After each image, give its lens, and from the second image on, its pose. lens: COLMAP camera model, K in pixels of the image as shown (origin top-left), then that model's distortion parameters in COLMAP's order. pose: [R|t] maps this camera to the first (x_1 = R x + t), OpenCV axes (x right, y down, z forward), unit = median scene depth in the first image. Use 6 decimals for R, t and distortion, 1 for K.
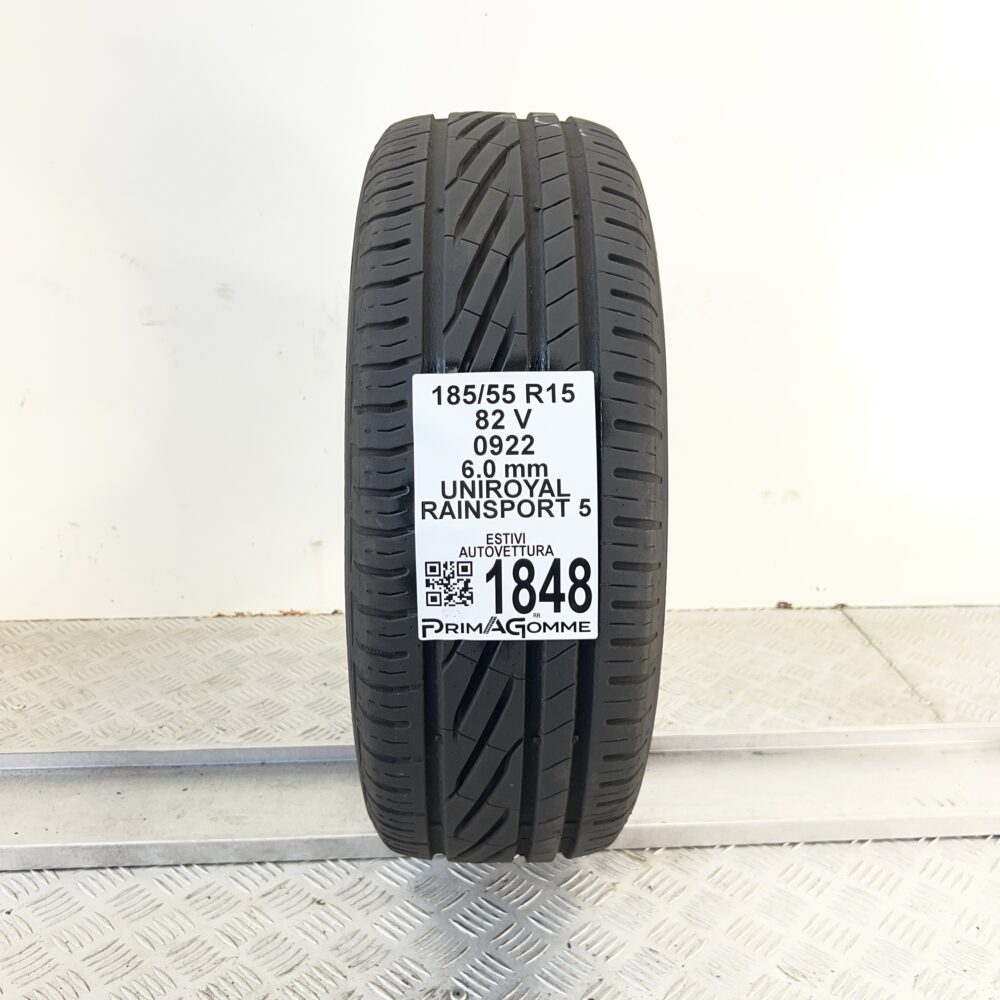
lens RADIAL K [[1457.9, 0, 497.8], [0, 1457.9, 498.9], [0, 0, 1]] dist [0.043655, 0.000000]
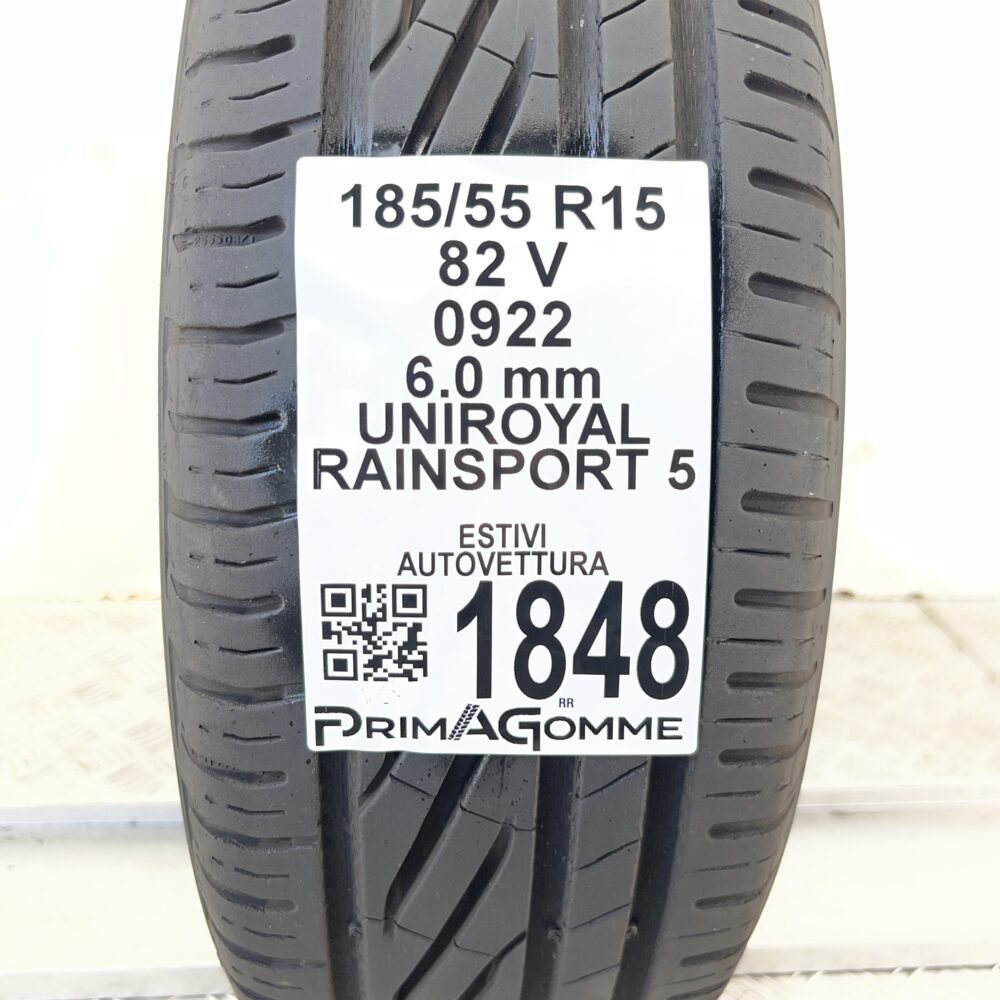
lens RADIAL K [[1457.9, 0, 498.0], [0, 1457.9, 539.0], [0, 0, 1]] dist [0.043655, 0.000000]
pose [[0.999691, 0.018833, 0.016220, -0.003134], [-0.019780, 0.997979, 0.060385, 0.001313], [-0.015050, -0.060687, 0.998043, 0.546903]]
